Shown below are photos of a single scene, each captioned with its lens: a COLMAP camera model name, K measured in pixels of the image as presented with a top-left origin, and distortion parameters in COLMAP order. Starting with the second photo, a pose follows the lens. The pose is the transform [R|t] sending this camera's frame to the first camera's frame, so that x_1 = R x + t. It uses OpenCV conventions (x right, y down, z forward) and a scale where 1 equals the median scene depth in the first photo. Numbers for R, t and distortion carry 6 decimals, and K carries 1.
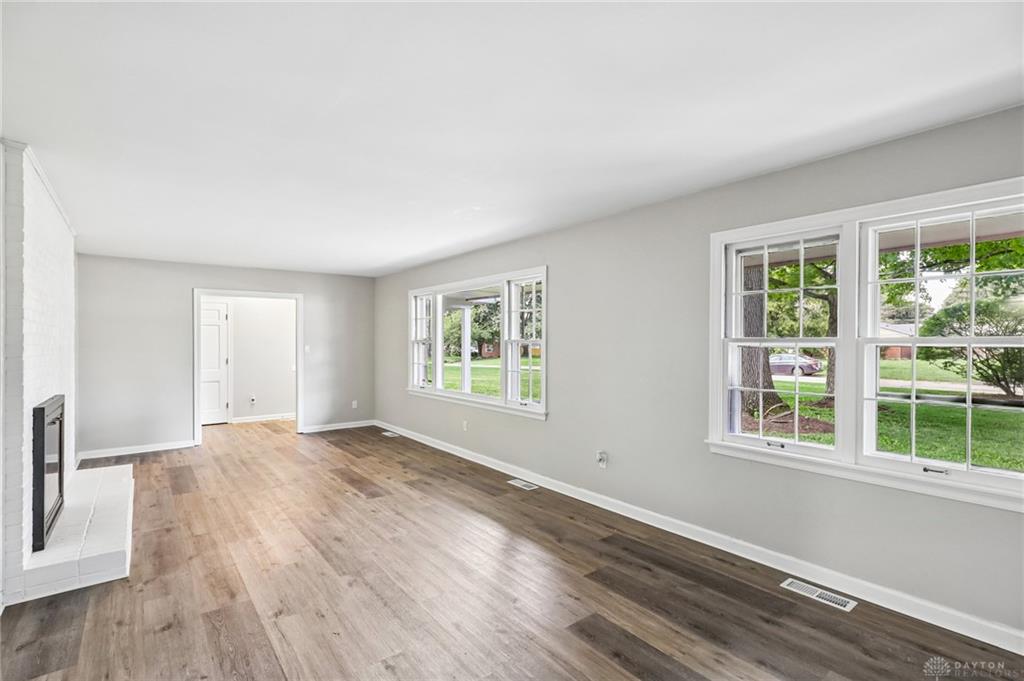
lens RADIAL K [[475.4, 0, 512.0], [0, 475.4, 345.8], [0, 0, 1]] dist [0.001584, 0.000493]
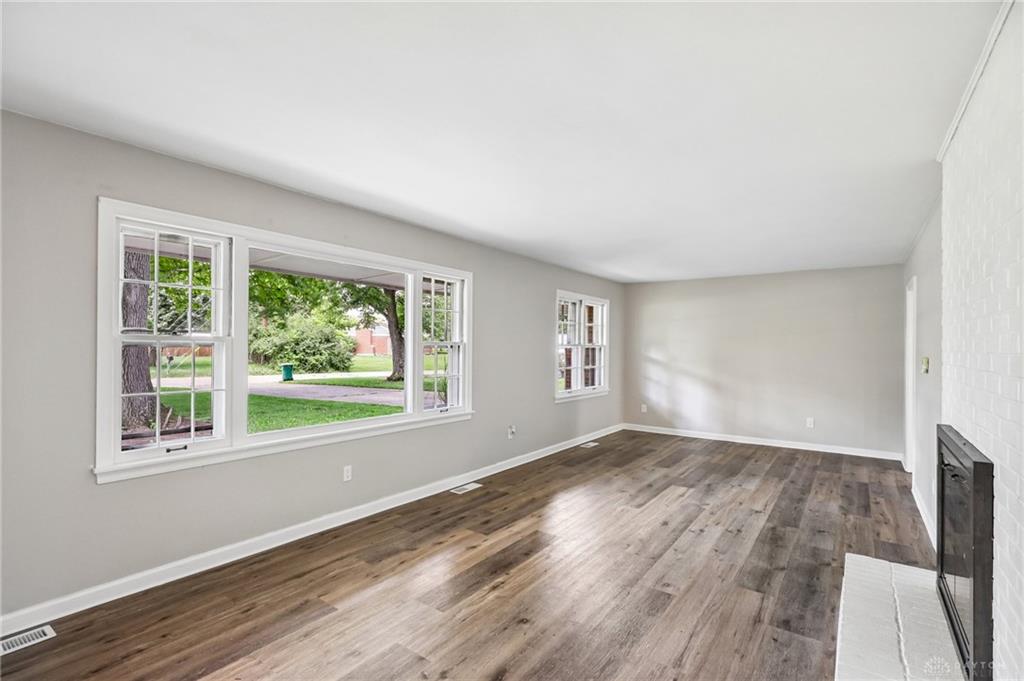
lens RADIAL K [[475.4, 0, 512.0], [0, 475.4, 345.8], [0, 0, 1]] dist [0.001584, 0.000493]
pose [[-0.271698, -0.000965, 0.962382, -0.992148], [-0.003522, 0.999994, 0.000008, -0.005943], [-0.962376, -0.003387, -0.271700, 1.221866]]
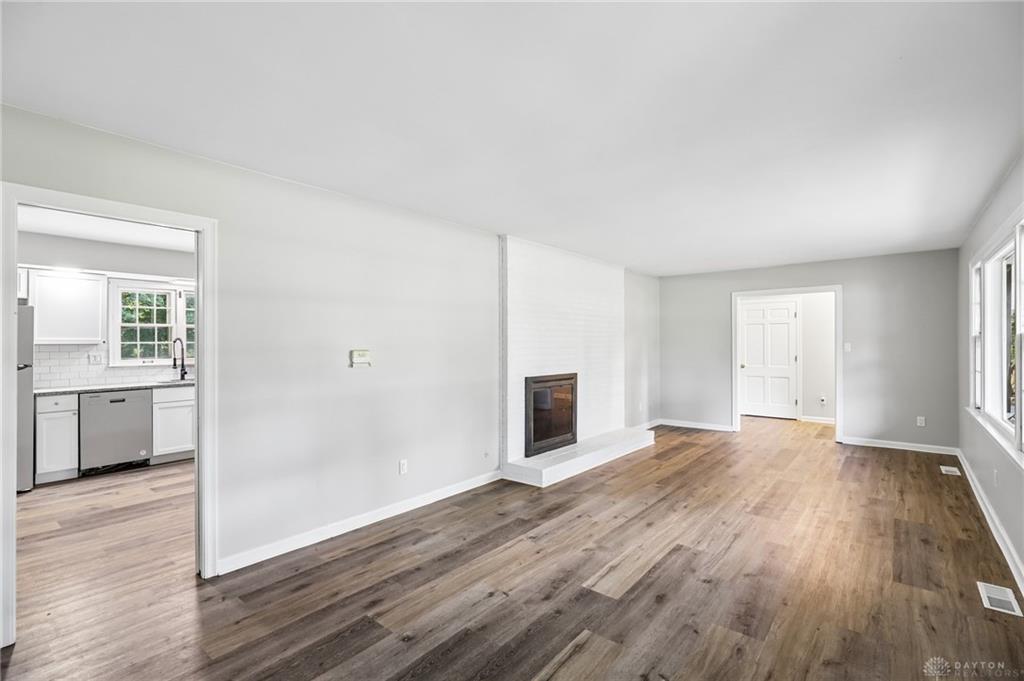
lens RADIAL K [[471.6, 0, 514.7], [0, 471.6, 338.7], [0, 0, 1]] dist [0.000351, 0.000337]
pose [[0.220859, -0.007214, -0.975279, 0.446156], [-0.002433, 0.999965, -0.007947, -0.000515], [0.975303, 0.004128, 0.220834, 0.348089]]
